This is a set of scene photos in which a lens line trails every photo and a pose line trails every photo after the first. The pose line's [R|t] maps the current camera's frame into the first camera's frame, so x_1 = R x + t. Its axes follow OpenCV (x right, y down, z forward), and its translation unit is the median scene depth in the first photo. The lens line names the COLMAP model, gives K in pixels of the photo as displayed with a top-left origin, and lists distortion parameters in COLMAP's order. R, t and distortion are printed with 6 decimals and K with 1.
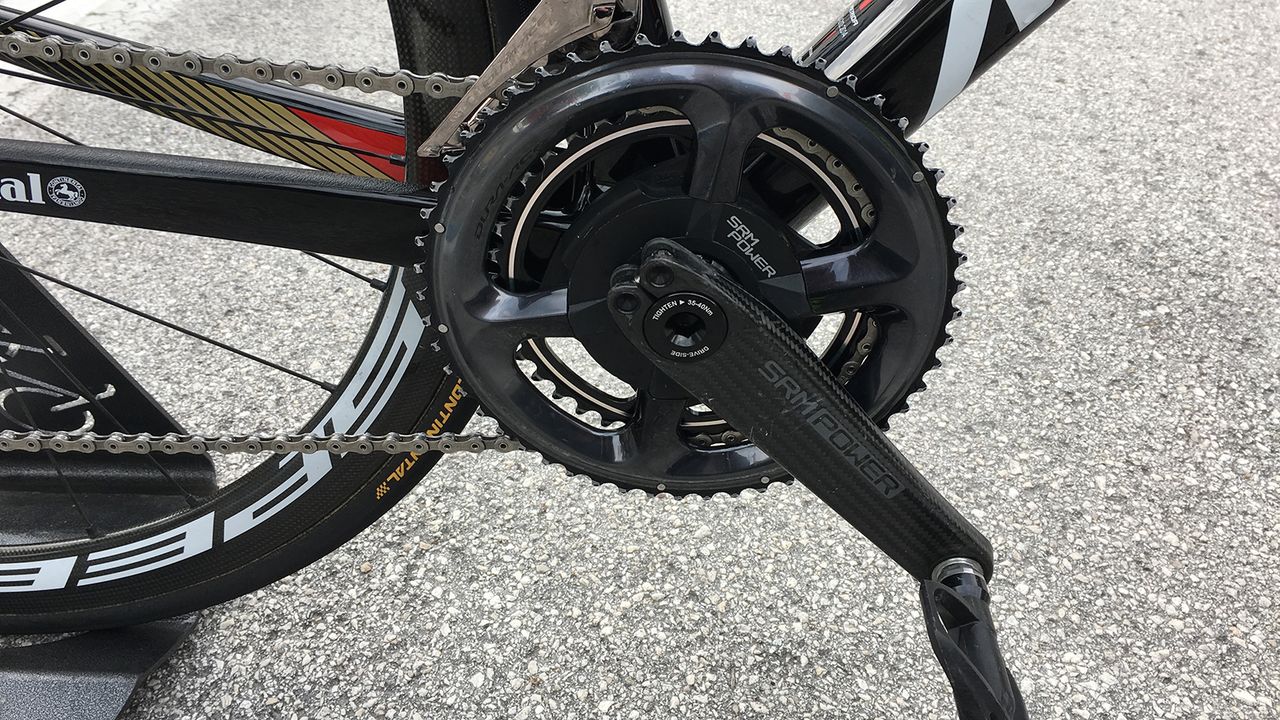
lens RADIAL K [[1142.1, 0, 642.8], [0, 1142.1, 340.3], [0, 0, 1]] dist [0.135323, -0.225983]
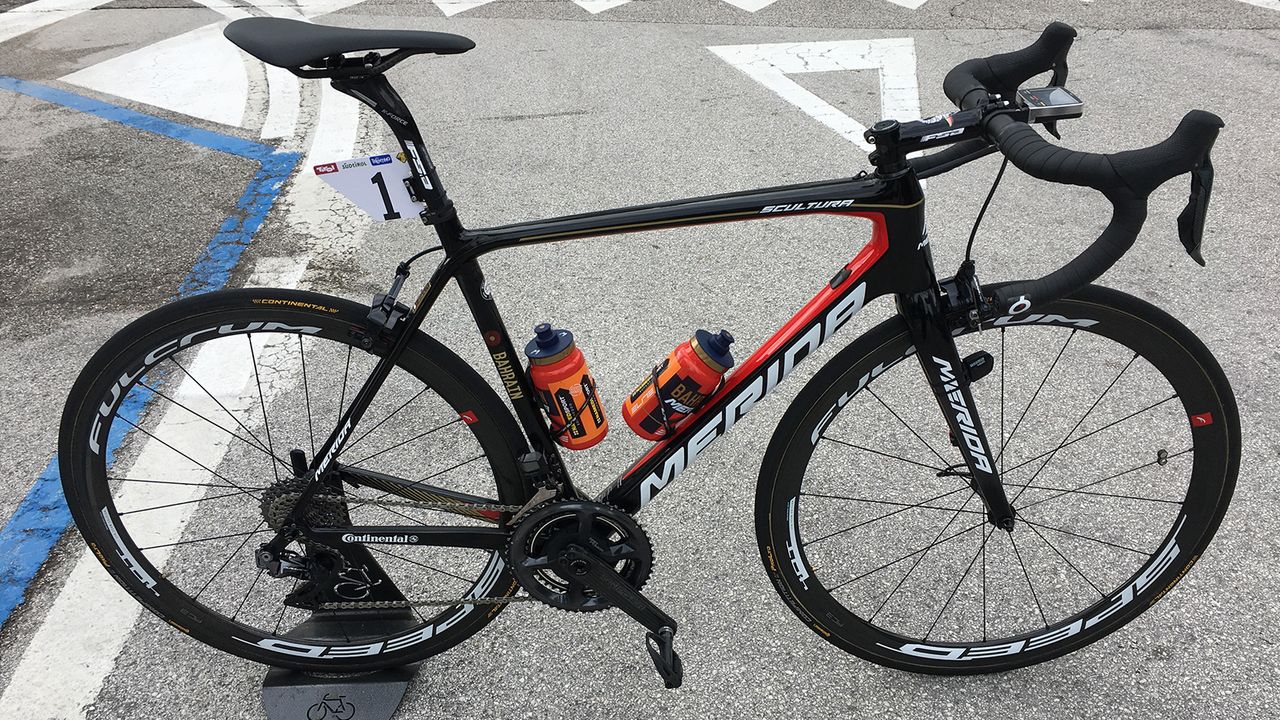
lens RADIAL K [[1179.5, 0, 652.0], [0, 1179.5, 412.5], [0, 0, 1]] dist [0.095955, -0.269655]
pose [[0.998921, -0.042881, 0.017810, 0.148633], [0.043351, 0.998698, -0.026891, -0.264015], [-0.016633, 0.027634, 0.999480, -1.887263]]
